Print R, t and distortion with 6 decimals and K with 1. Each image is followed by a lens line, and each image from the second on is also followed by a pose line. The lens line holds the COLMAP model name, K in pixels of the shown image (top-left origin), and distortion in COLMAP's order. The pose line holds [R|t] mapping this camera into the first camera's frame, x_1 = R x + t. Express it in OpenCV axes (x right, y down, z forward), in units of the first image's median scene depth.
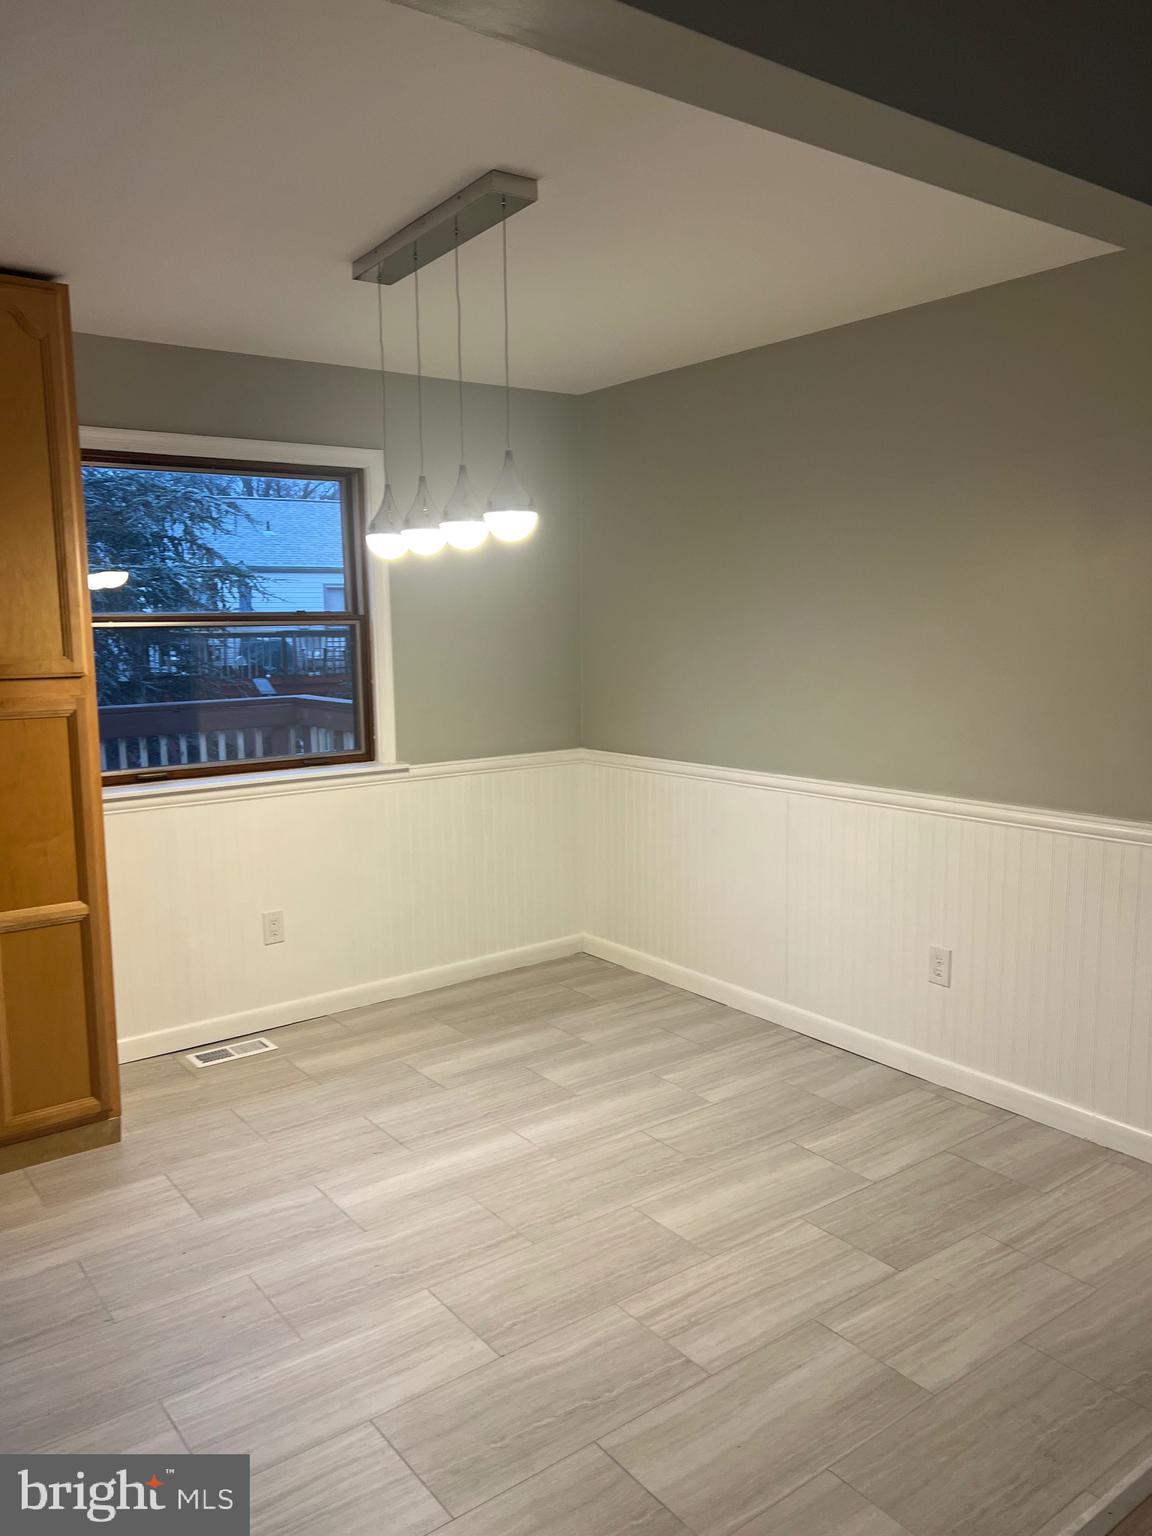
lens RADIAL K [[1150.1, 0, 562.1], [0, 1150.1, 771.9], [0, 0, 1]] dist [0.089179, -0.092311]
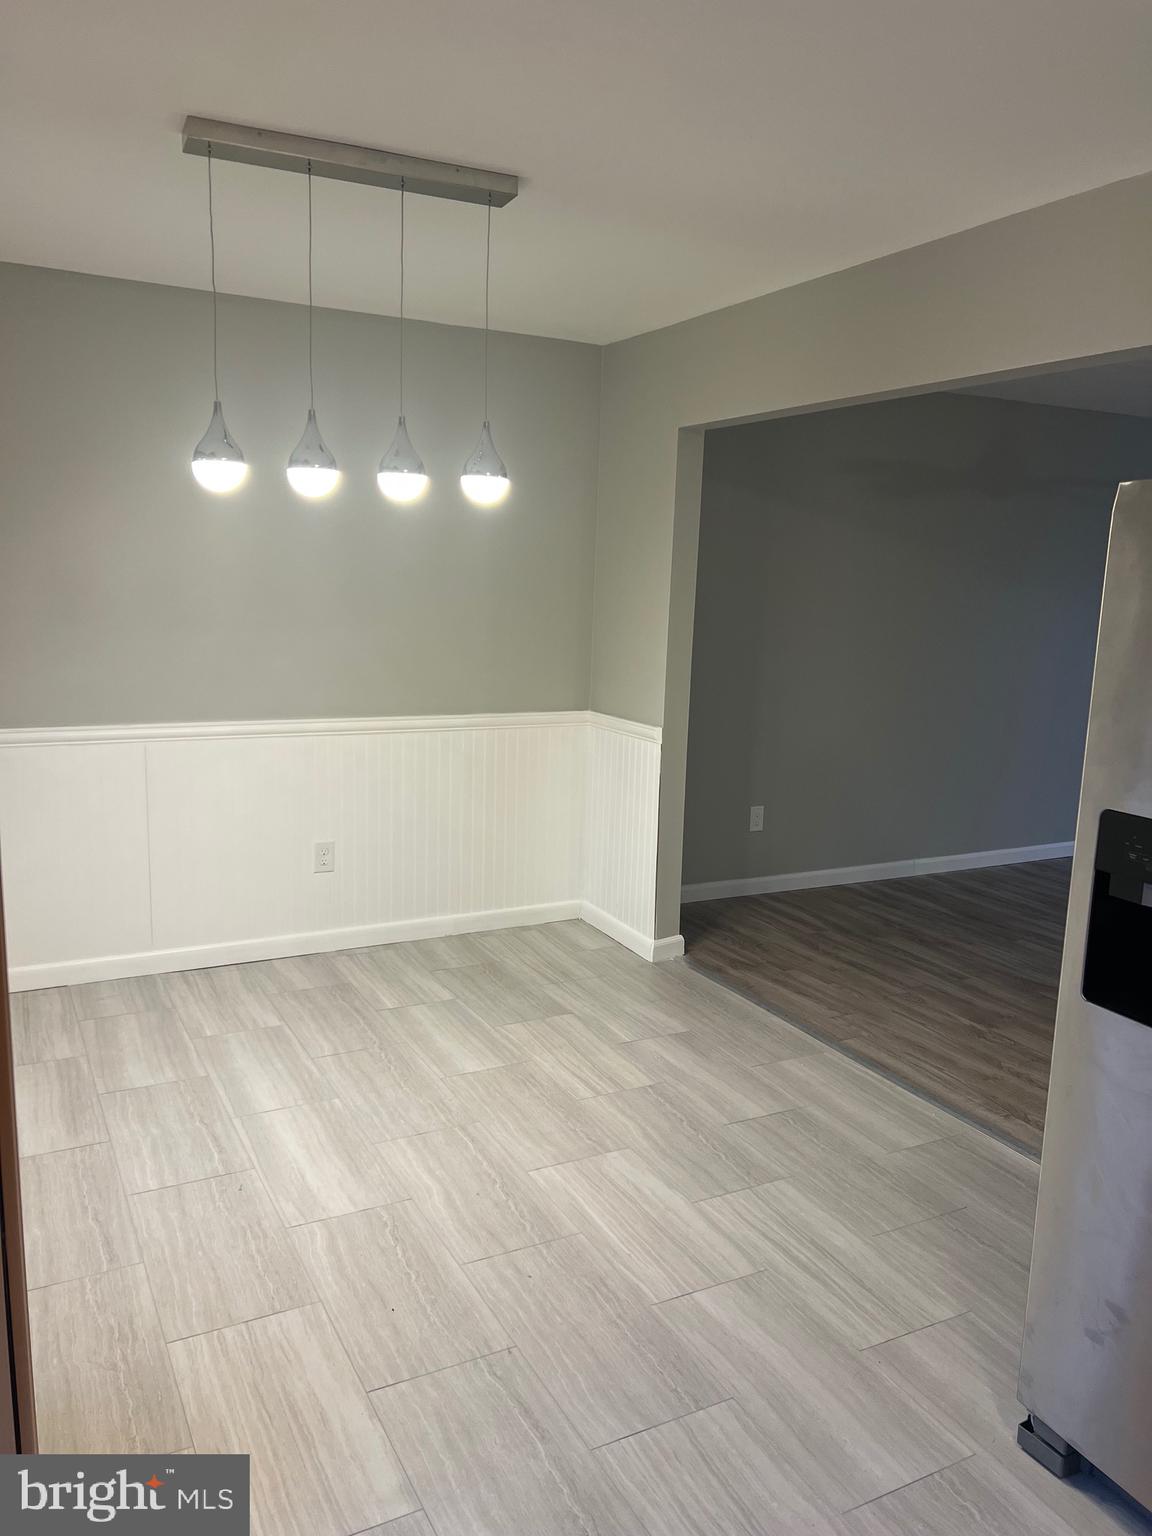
lens RADIAL K [[1150.1, 0, 562.1], [0, 1150.1, 771.9], [0, 0, 1]] dist [0.089179, -0.092311]
pose [[0.162832, -0.147548, 0.975559, -0.993656], [0.104270, 0.985792, 0.131692, -0.069772], [-0.981129, 0.080278, 0.175904, 0.640878]]
